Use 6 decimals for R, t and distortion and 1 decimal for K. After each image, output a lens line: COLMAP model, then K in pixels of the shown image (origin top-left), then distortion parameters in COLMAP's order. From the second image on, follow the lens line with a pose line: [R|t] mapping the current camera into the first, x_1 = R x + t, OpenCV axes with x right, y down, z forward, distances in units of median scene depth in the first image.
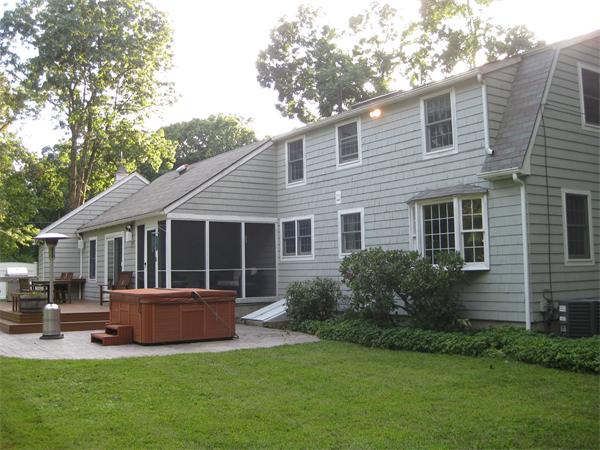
lens RADIAL K [[659.6, 0, 300.0], [0, 659.6, 225.0], [0, 0, 1]] dist [-0.130477, 0.053591]
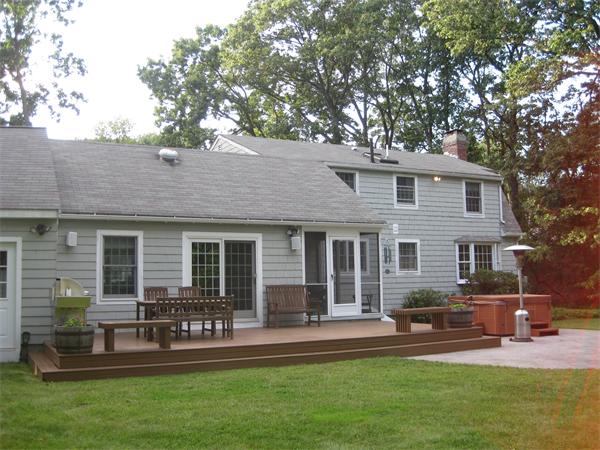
lens RADIAL K [[659.6, 0, 300.0], [0, 659.6, 225.0], [0, 0, 1]] dist [-0.130477, 0.053591]
pose [[0.098703, 0.100900, 0.989988, -1.316651], [-0.053378, 0.993951, -0.095982, 0.090609], [-0.993684, -0.043370, 0.103492, 1.091271]]
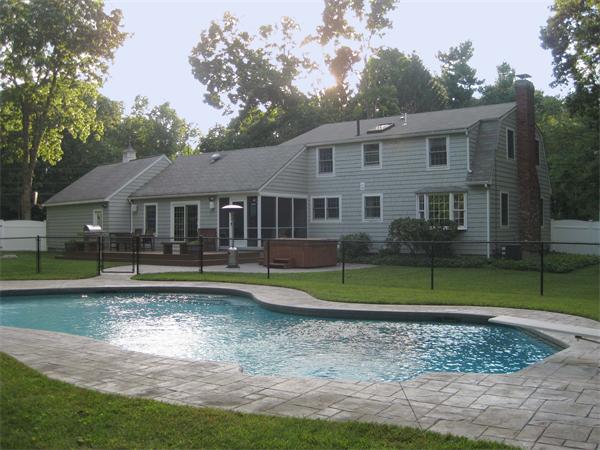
lens RADIAL K [[659.6, 0, 300.0], [0, 659.6, 225.0], [0, 0, 1]] dist [-0.130477, 0.053591]
pose [[0.947994, 0.015692, 0.317900, -0.658140], [-0.034102, 0.998042, 0.052430, -0.026708], [-0.316455, -0.060544, 0.946673, -0.588041]]
